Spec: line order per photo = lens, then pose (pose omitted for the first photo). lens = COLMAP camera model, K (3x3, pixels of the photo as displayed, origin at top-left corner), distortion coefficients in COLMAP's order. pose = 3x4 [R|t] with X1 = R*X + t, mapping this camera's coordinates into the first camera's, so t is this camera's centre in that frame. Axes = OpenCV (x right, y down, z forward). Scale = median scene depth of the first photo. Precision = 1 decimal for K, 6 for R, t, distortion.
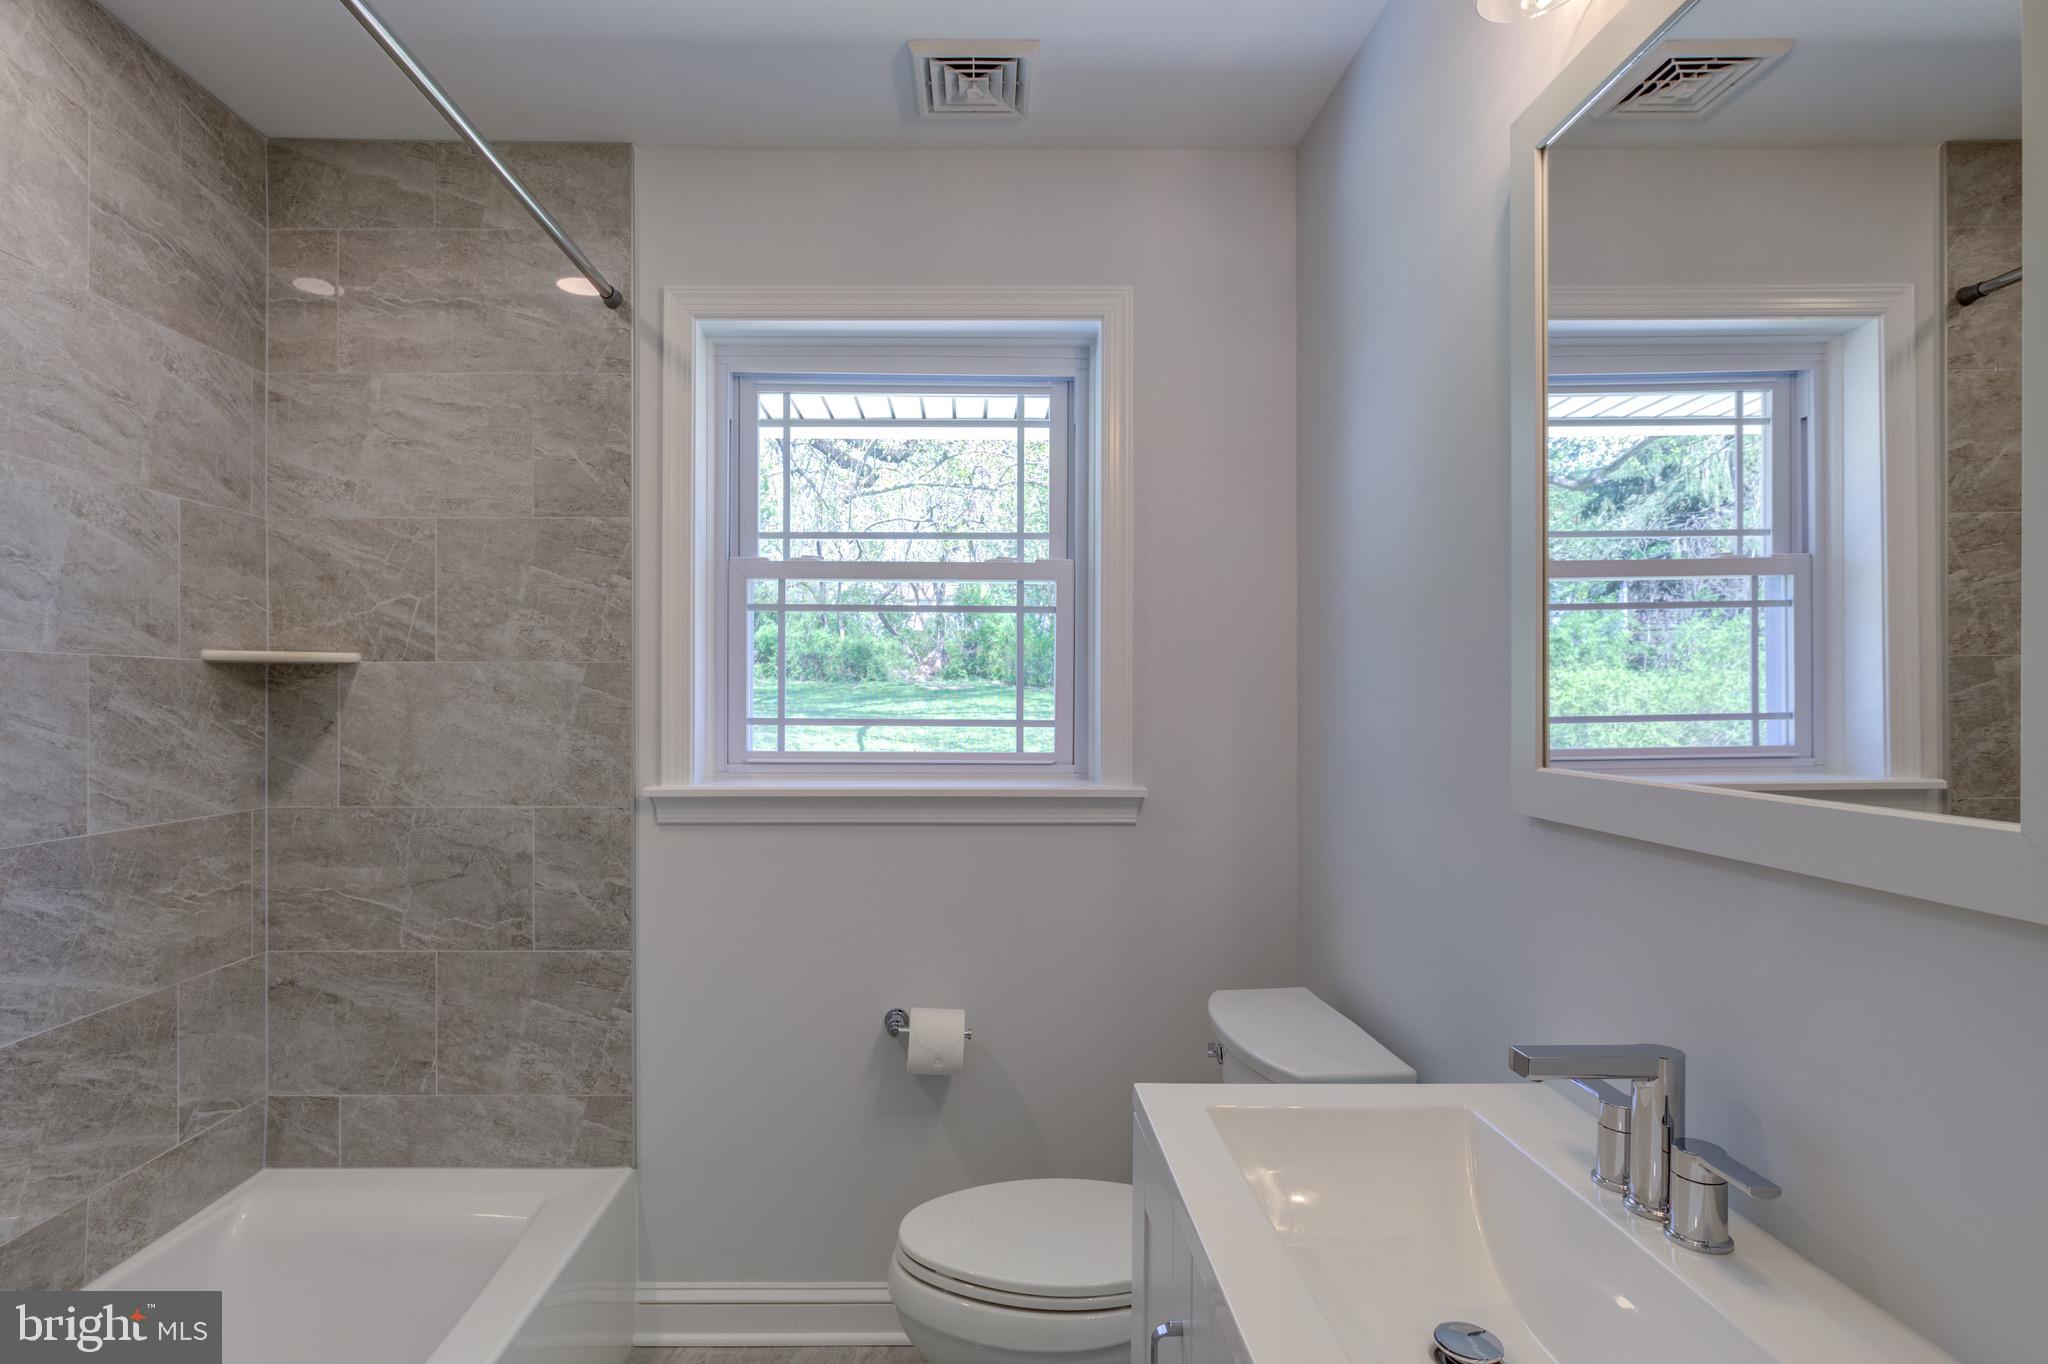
lens RADIAL K [[1055.2, 0, 948.0], [0, 1055.2, 705.9], [0, 0, 1]] dist [-0.022812, 0.014668]
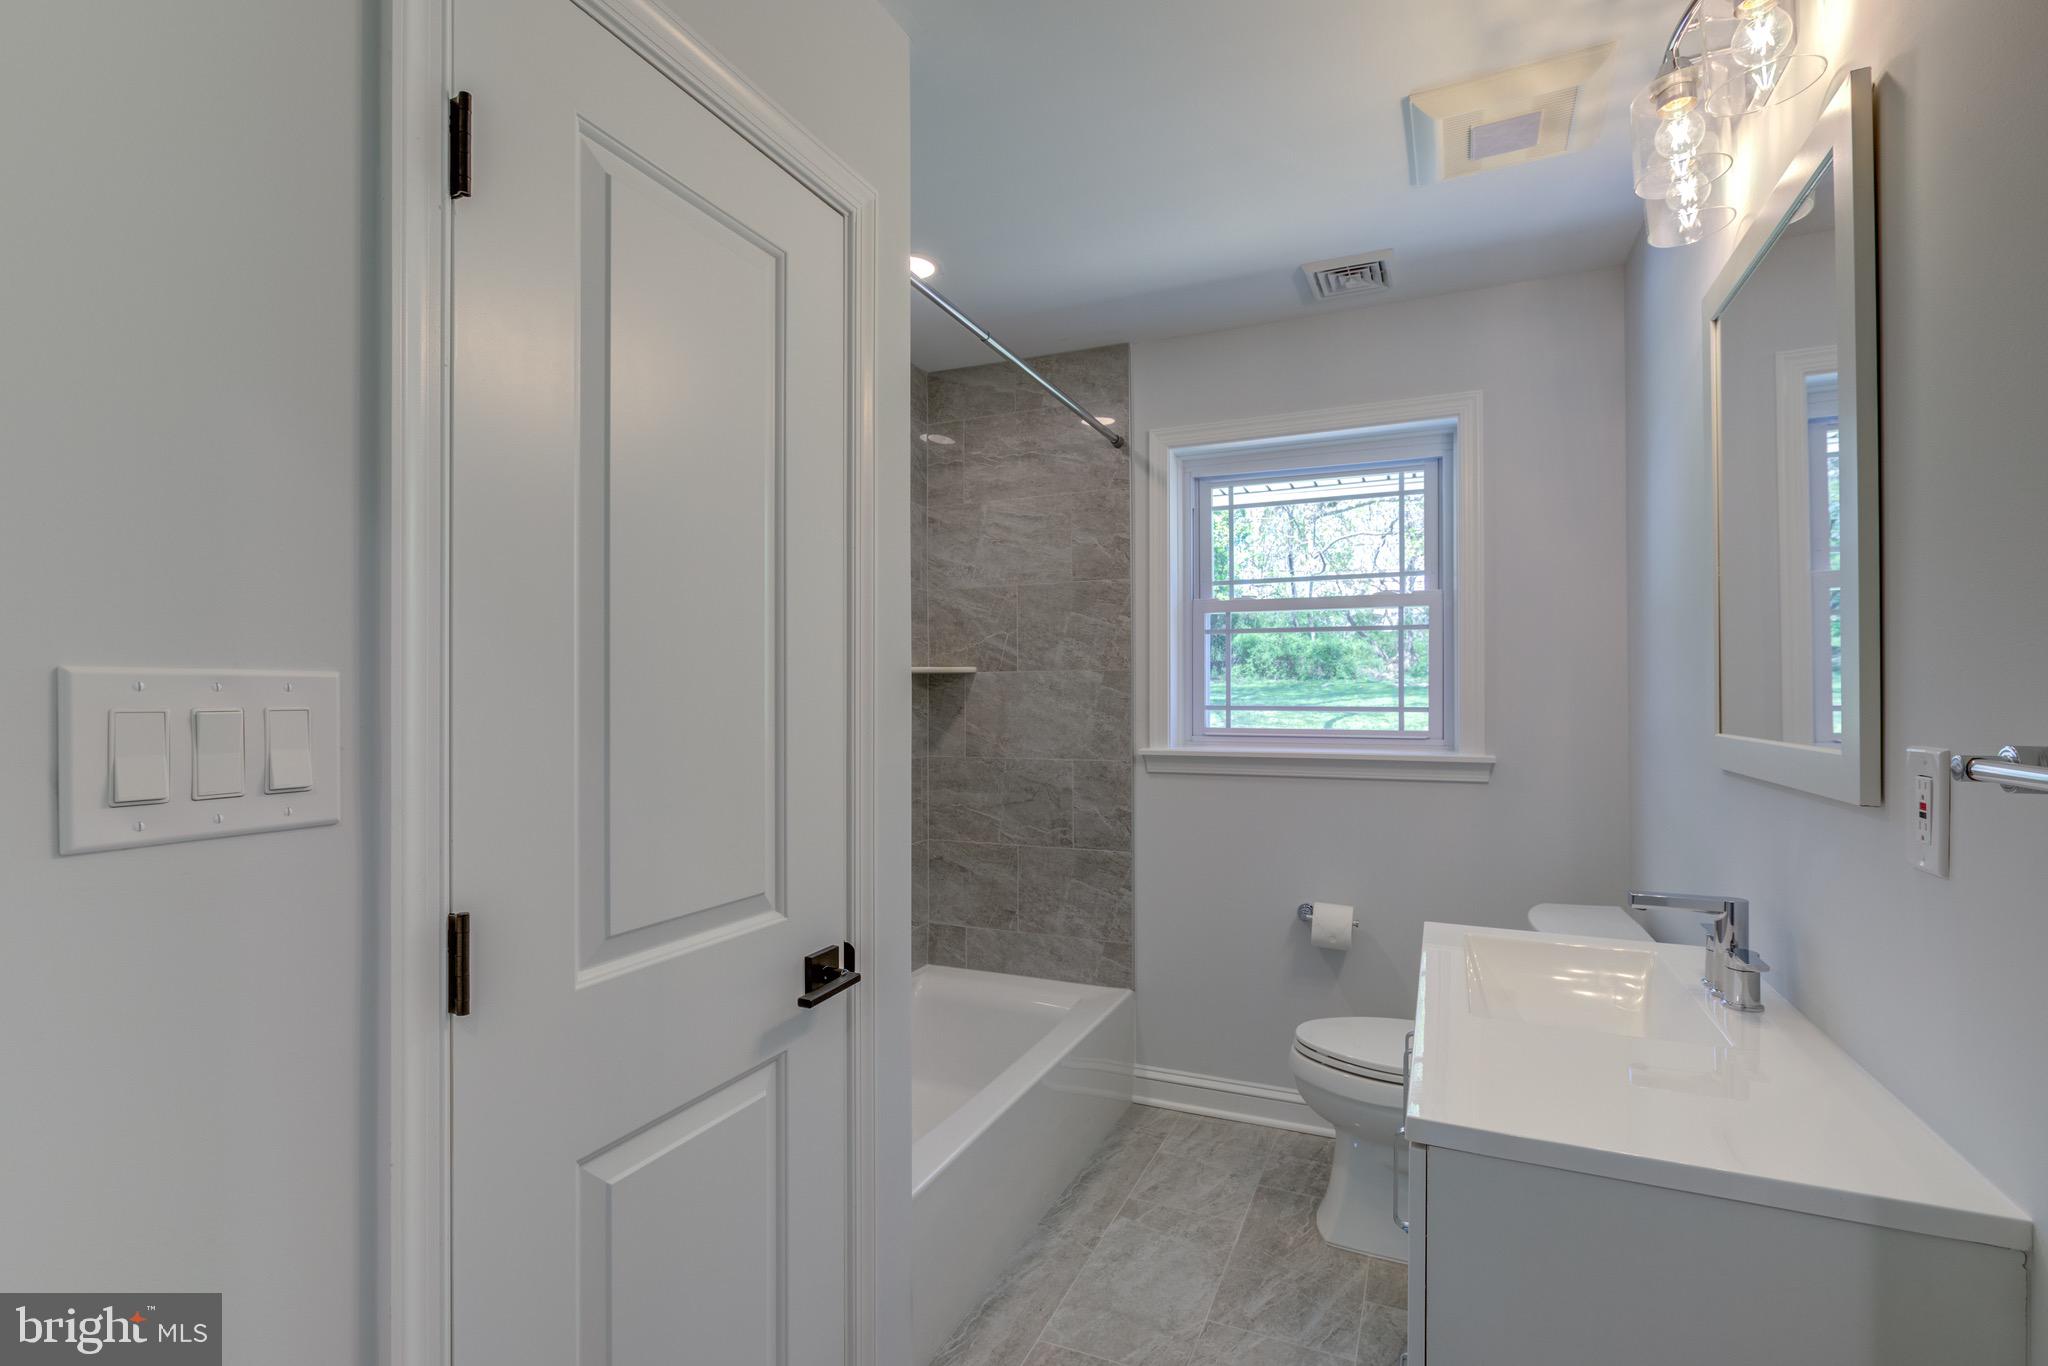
lens RADIAL K [[931.9, 0, 1024.0], [0, 931.9, 683.0], [0, 0, 1]] dist [-0.001324, -0.000028]
pose [[0.918903, -0.009657, -0.394366, 0.105455], [0.001506, 0.999779, -0.020972, 0.007551], [0.394481, 0.018677, 0.918714, -0.355146]]
